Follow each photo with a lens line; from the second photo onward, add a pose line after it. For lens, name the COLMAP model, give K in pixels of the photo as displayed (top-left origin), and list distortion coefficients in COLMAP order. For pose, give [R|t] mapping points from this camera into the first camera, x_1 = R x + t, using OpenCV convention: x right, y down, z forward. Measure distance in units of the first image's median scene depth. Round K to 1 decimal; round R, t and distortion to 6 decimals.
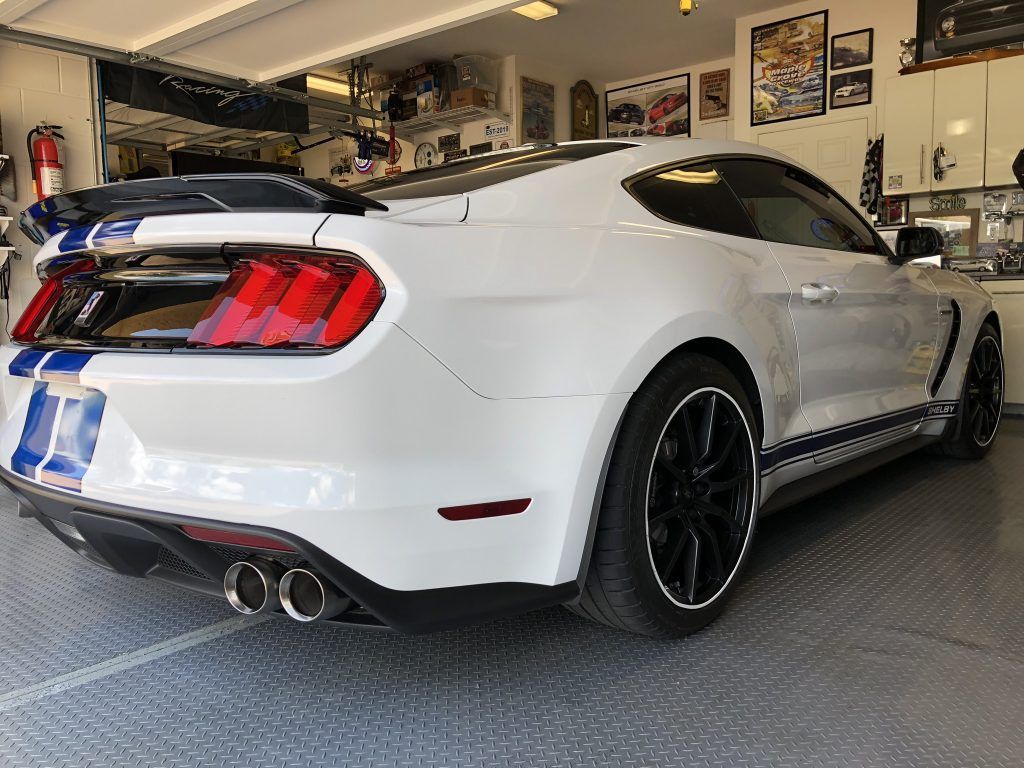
lens RADIAL K [[842.9, 0, 516.2], [0, 842.9, 378.9], [0, 0, 1]] dist [0.029867, -0.027886]
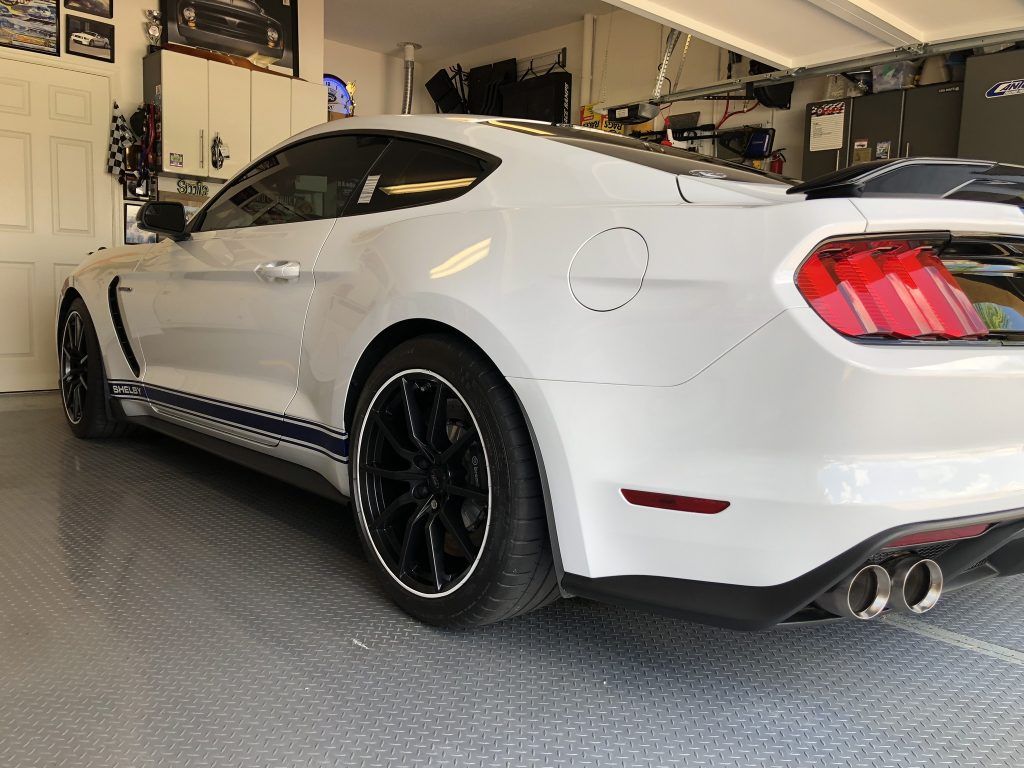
lens RADIAL K [[842.9, 0, 518.7], [0, 842.9, 385.2], [0, 0, 1]] dist [0.029867, -0.027886]
pose [[0.139311, -0.087848, 0.986344, -1.274345], [0.039410, 0.995760, 0.083120, -0.094009], [-0.989464, 0.027292, 0.142183, 1.203120]]
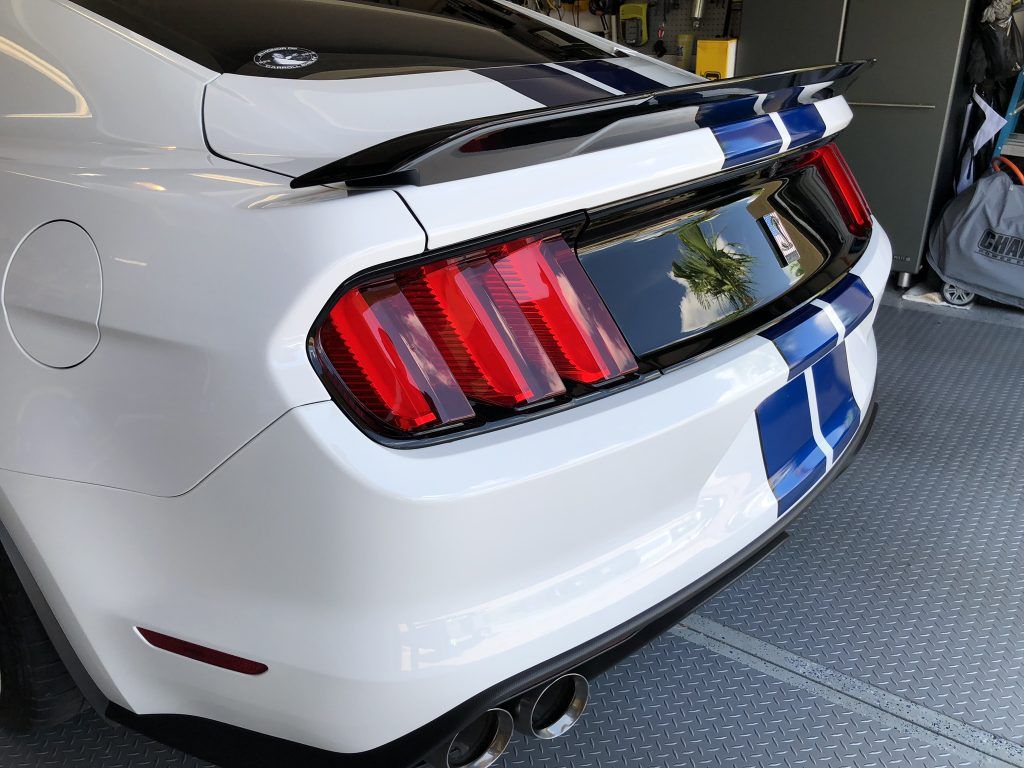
lens RADIAL K [[842.9, 0, 510.6], [0, 842.9, 379.3], [0, 0, 1]] dist [0.029867, -0.027886]
pose [[-0.028644, -0.379004, 0.924952, -0.955688], [0.090148, 0.920581, 0.380005, -0.242158], [-0.995516, 0.094268, 0.007797, 0.984394]]
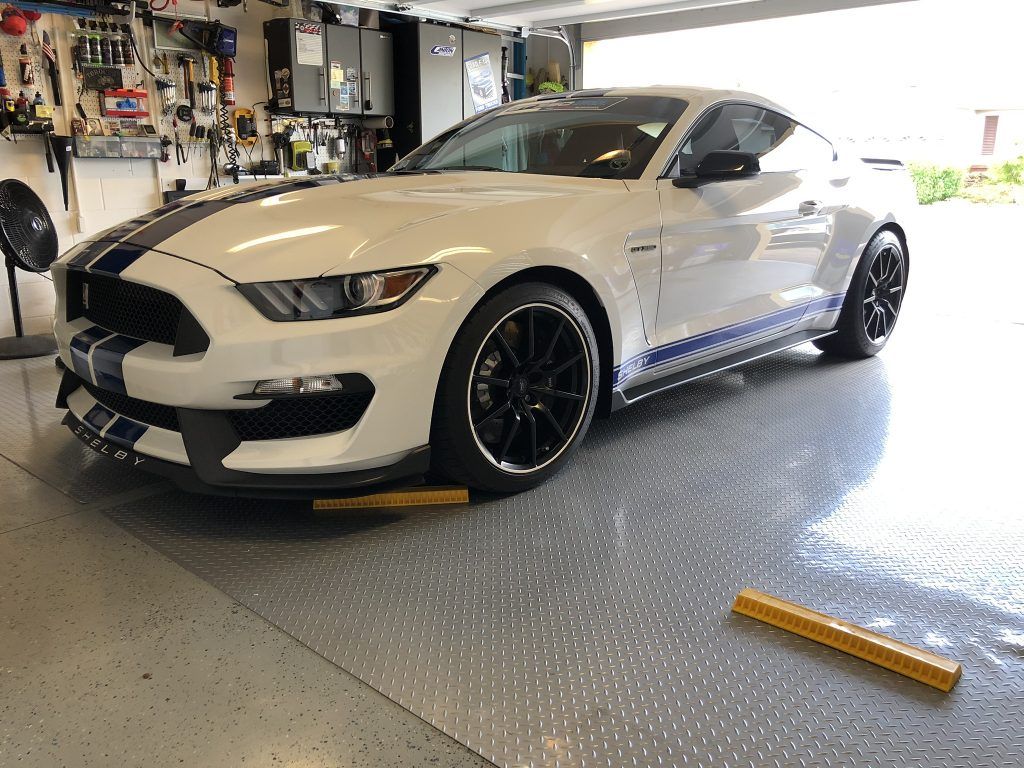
lens RADIAL K [[842.9, 0, 513.2], [0, 842.9, 382.2], [0, 0, 1]] dist [0.029867, -0.027886]
pose [[-0.996911, -0.004780, 0.078390, 0.324932], [0.021187, 0.944769, 0.327050, -0.422993], [-0.075624, 0.327701, -0.941750, 3.513847]]
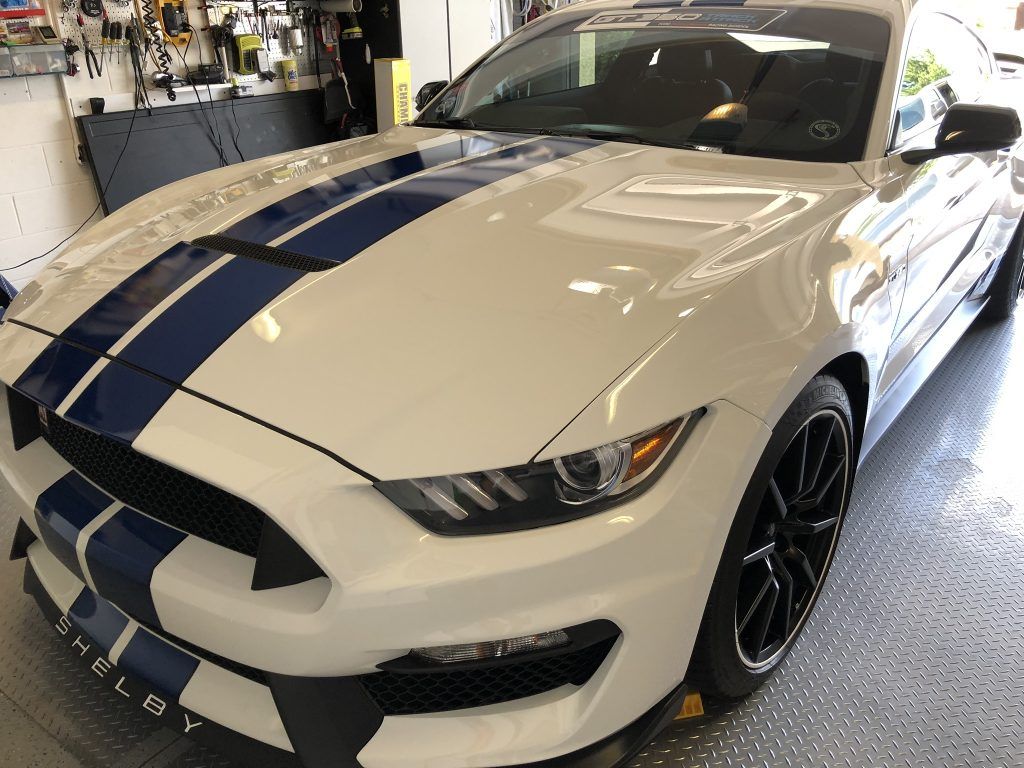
lens RADIAL K [[842.9, 0, 516.4], [0, 842.9, 379.5], [0, 0, 1]] dist [0.029867, -0.027886]
pose [[-0.998885, 0.042379, -0.020808, 0.653583], [0.027126, 0.875904, 0.481723, -0.529803], [0.038641, 0.480621, -0.876077, 2.995286]]
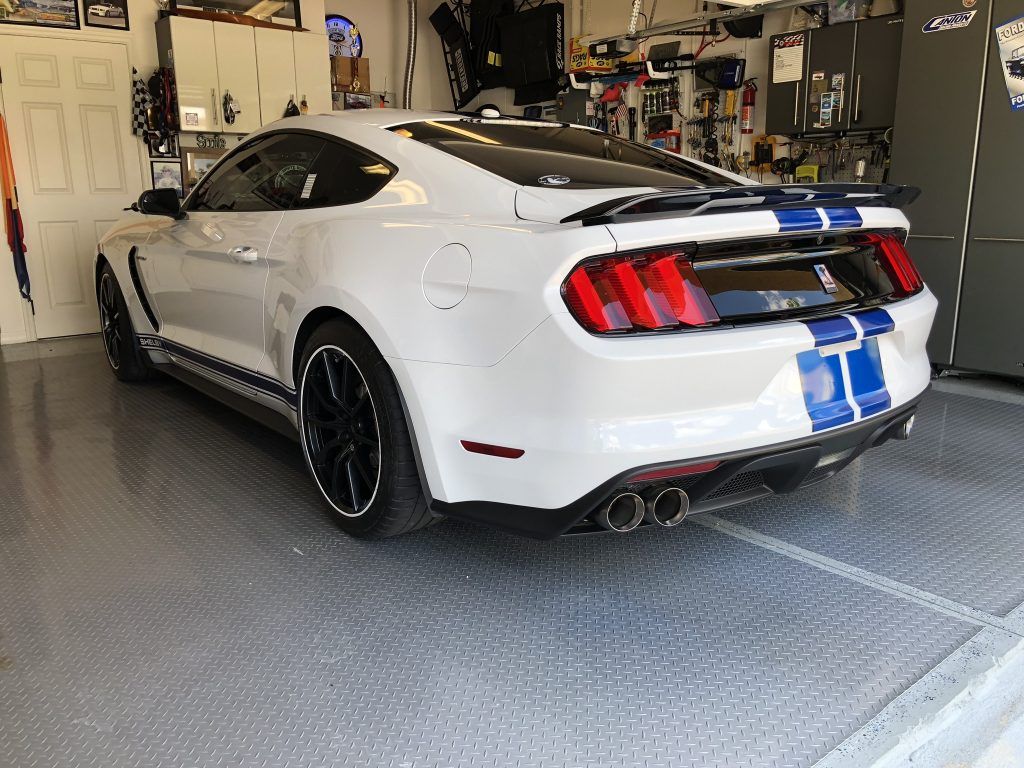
lens RADIAL K [[842.9, 0, 521.2], [0, 842.9, 386.4], [0, 0, 1]] dist [0.029867, -0.027886]
pose [[0.207111, -0.207866, 0.955979, -1.474819], [0.081835, 0.977423, 0.194800, -0.191403], [-0.974889, 0.037887, 0.219446, 0.927732]]
